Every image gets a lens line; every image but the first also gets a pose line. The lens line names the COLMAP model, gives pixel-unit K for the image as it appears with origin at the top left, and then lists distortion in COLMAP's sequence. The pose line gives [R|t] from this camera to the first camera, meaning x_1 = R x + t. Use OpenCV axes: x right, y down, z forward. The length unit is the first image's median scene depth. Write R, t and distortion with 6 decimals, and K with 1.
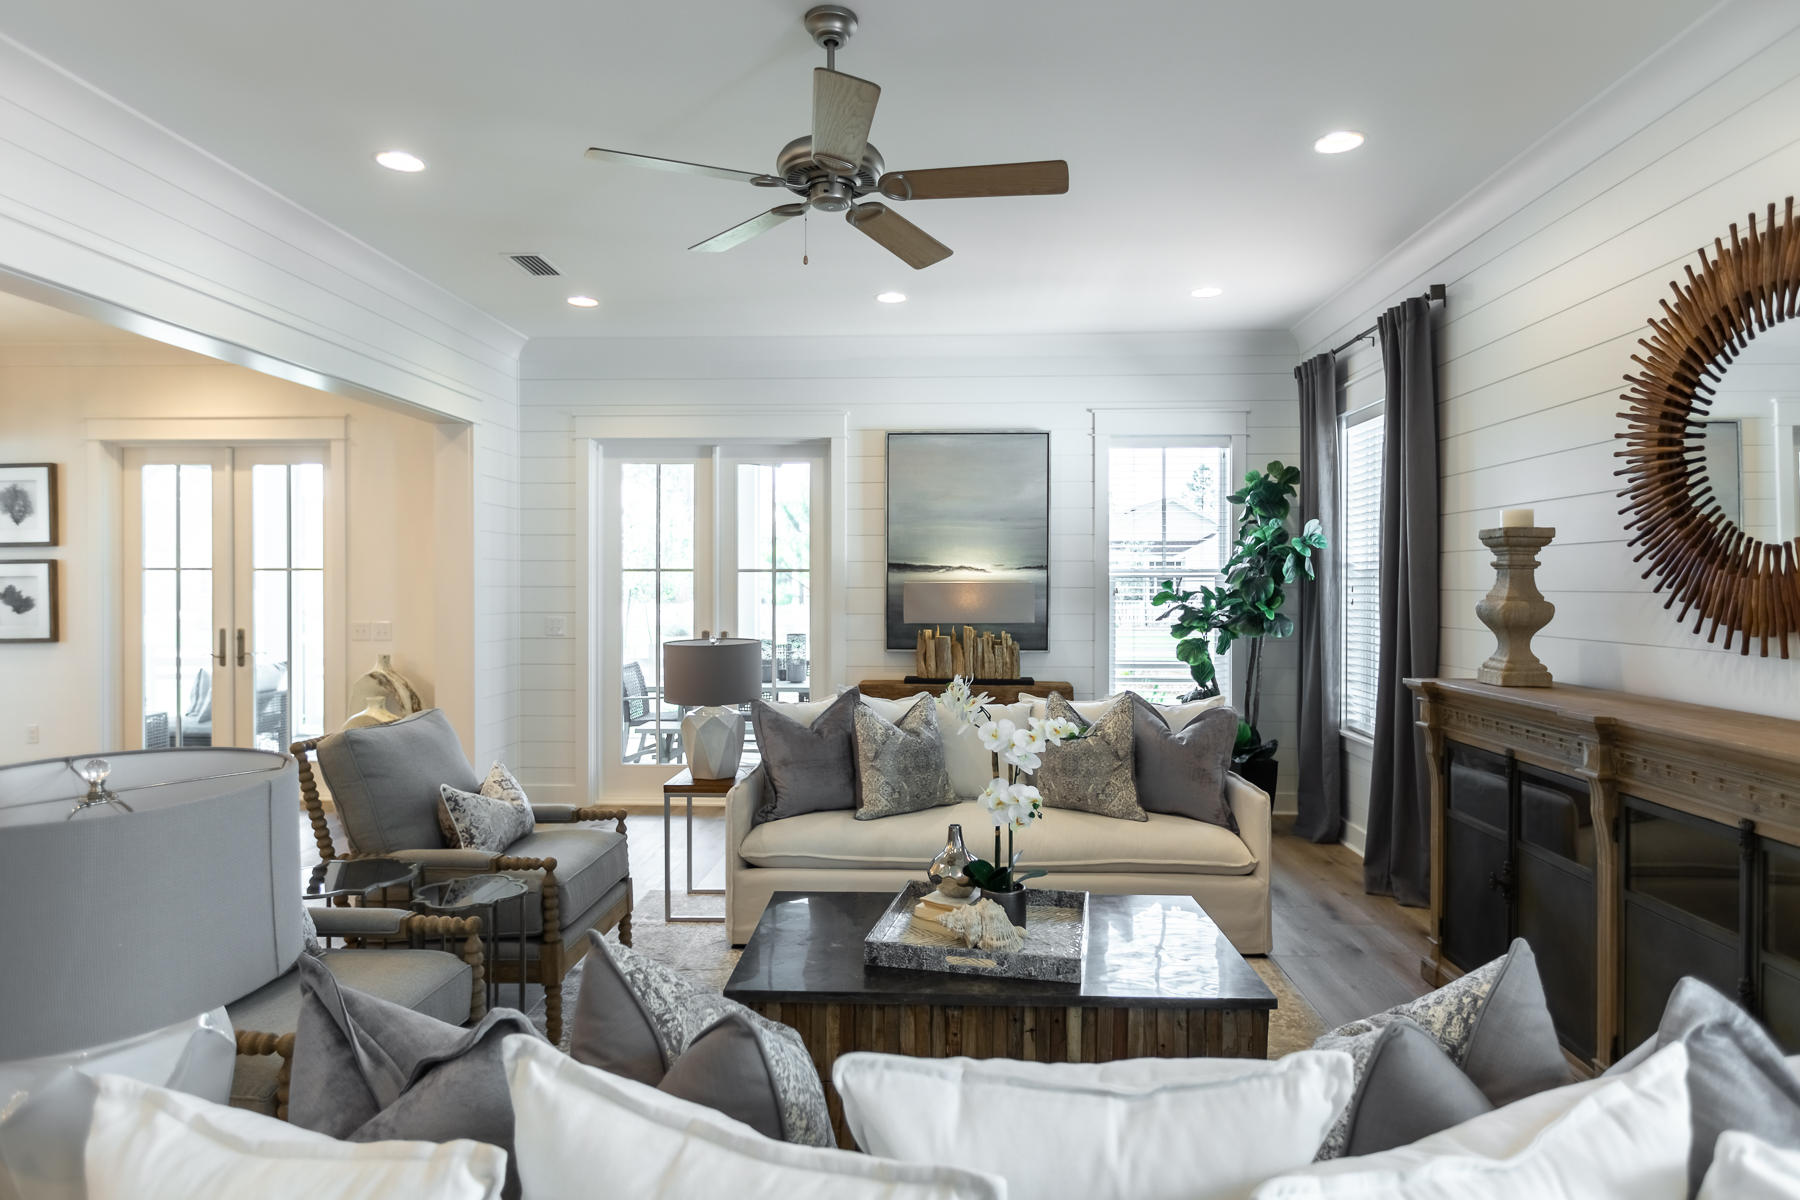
lens RADIAL K [[991.5, 0, 933.1], [0, 991.5, 600.0], [0, 0, 1]] dist [-0.004903, -0.002148]
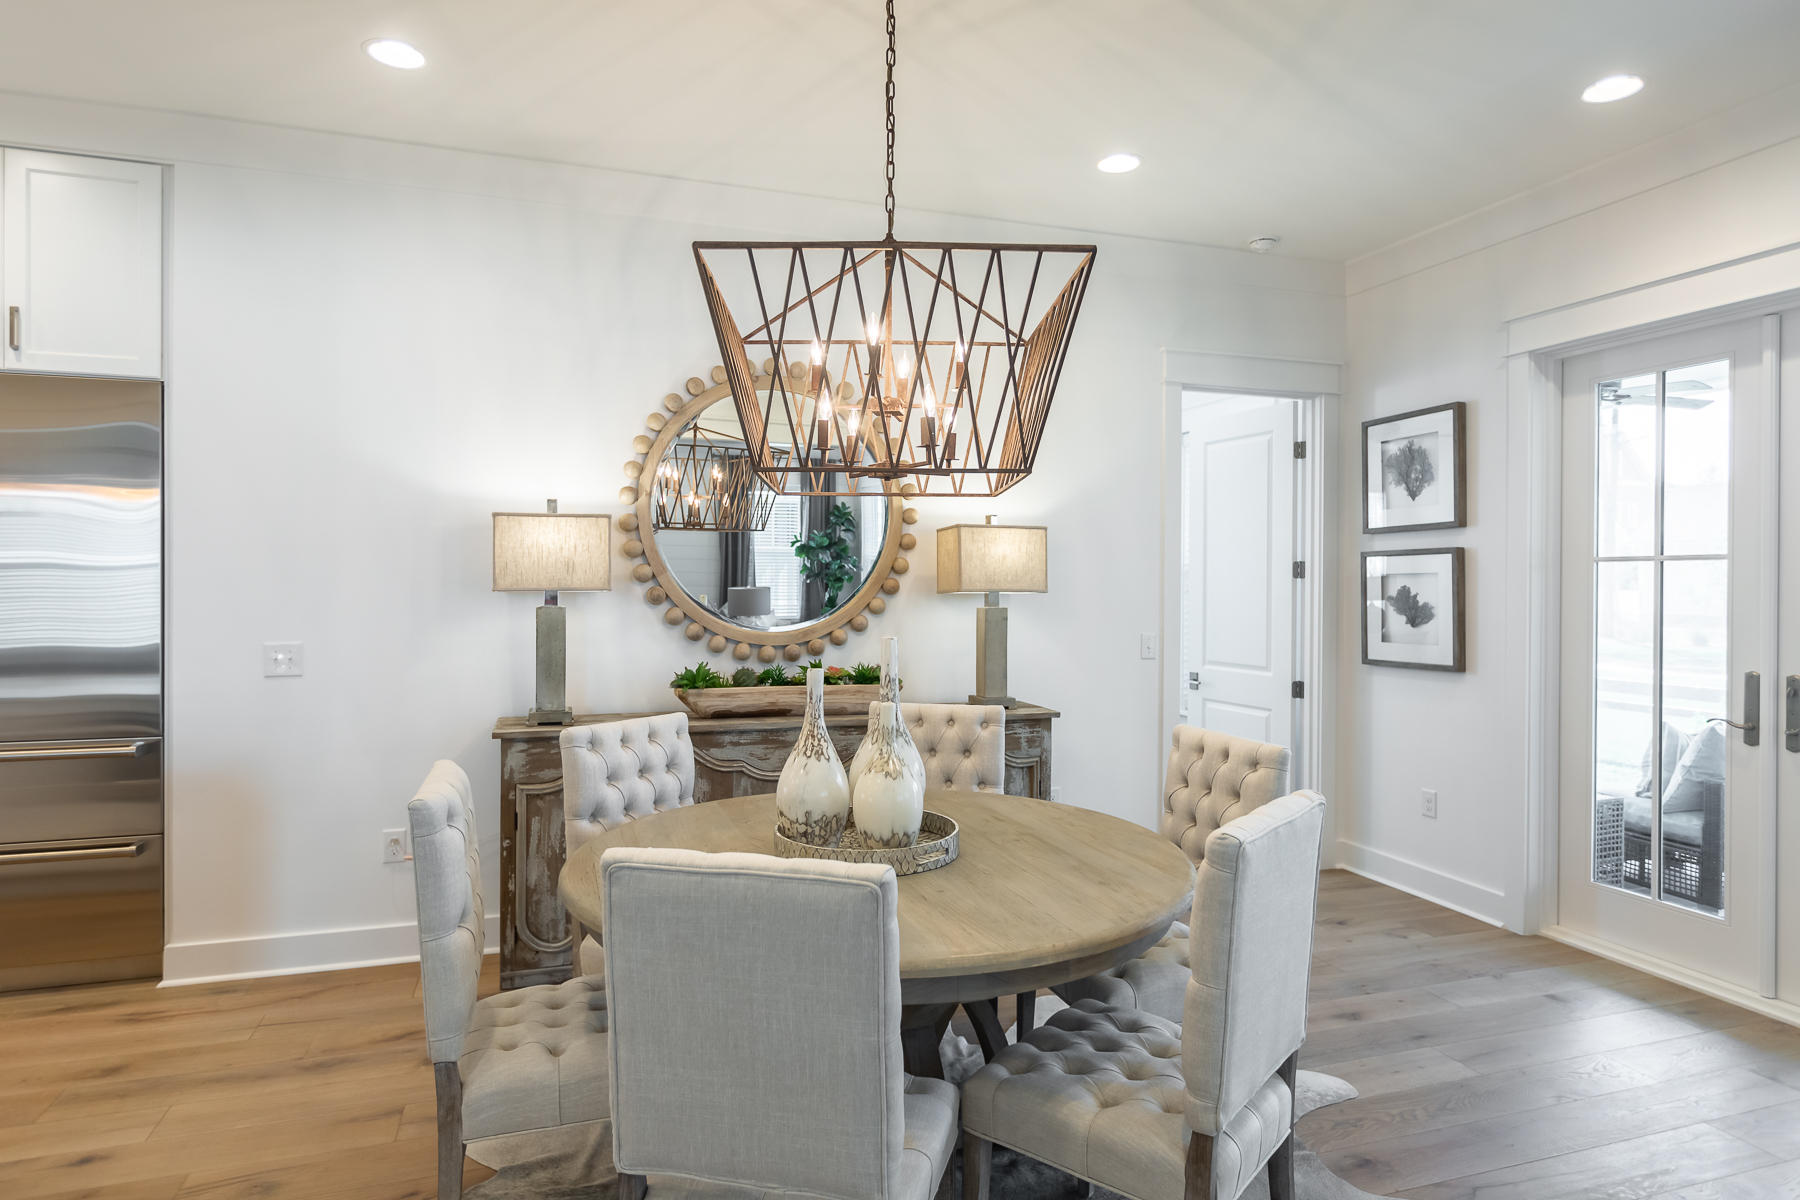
lens RADIAL K [[992.3, 0, 877.1], [0, 992.3, 585.1], [0, 0, 1]] dist [0.000536, -0.000032]
pose [[0.328678, 0.004559, -0.944431, -0.389465], [-0.009960, 0.999949, 0.001360, -0.012956], [0.944390, 0.008960, 0.328707, 0.410327]]
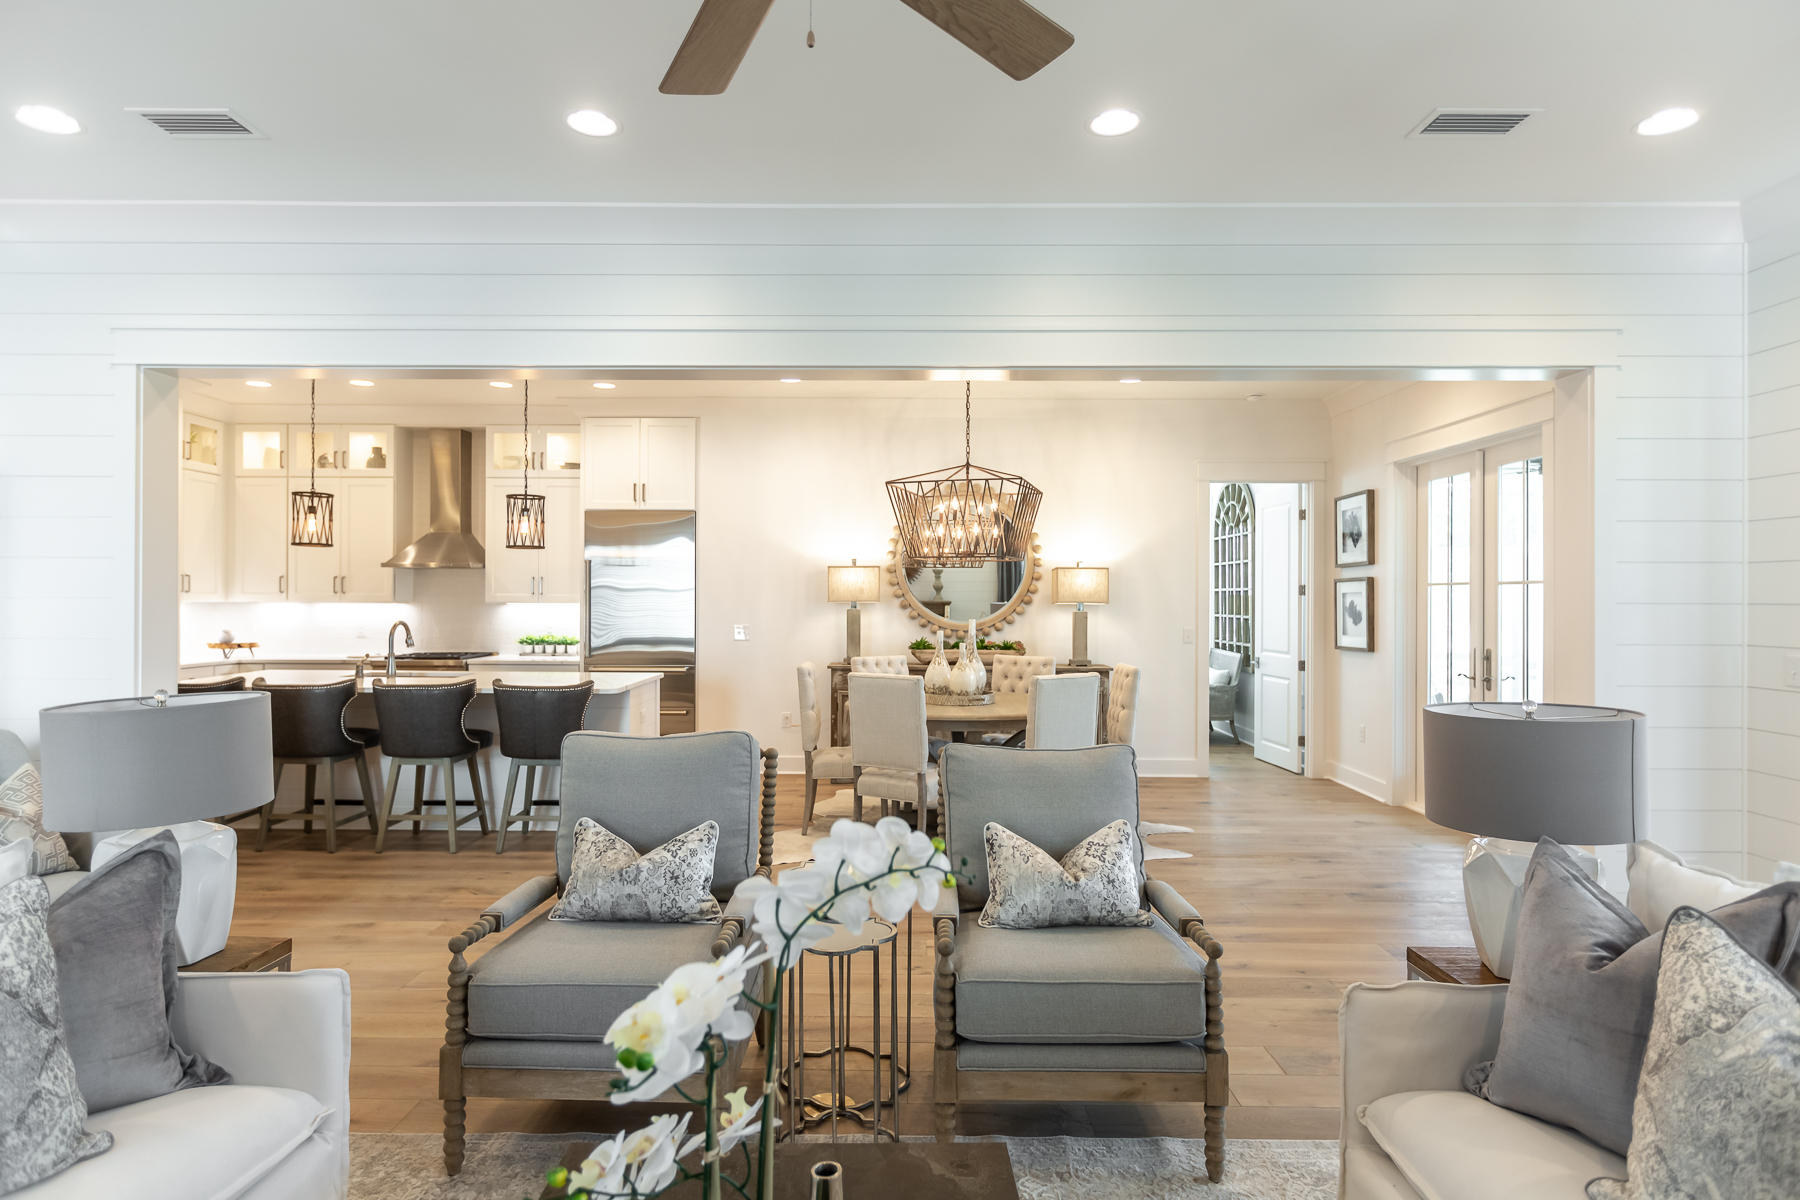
lens RADIAL K [[992.3, 0, 877.1], [0, 992.3, 585.1], [0, 0, 1]] dist [0.000536, -0.000032]
pose [[-0.007256, -0.013091, -0.999888, 0.212381], [-0.009923, 0.999866, -0.013019, -0.012121], [0.999924, 0.009828, -0.007385, 0.457128]]
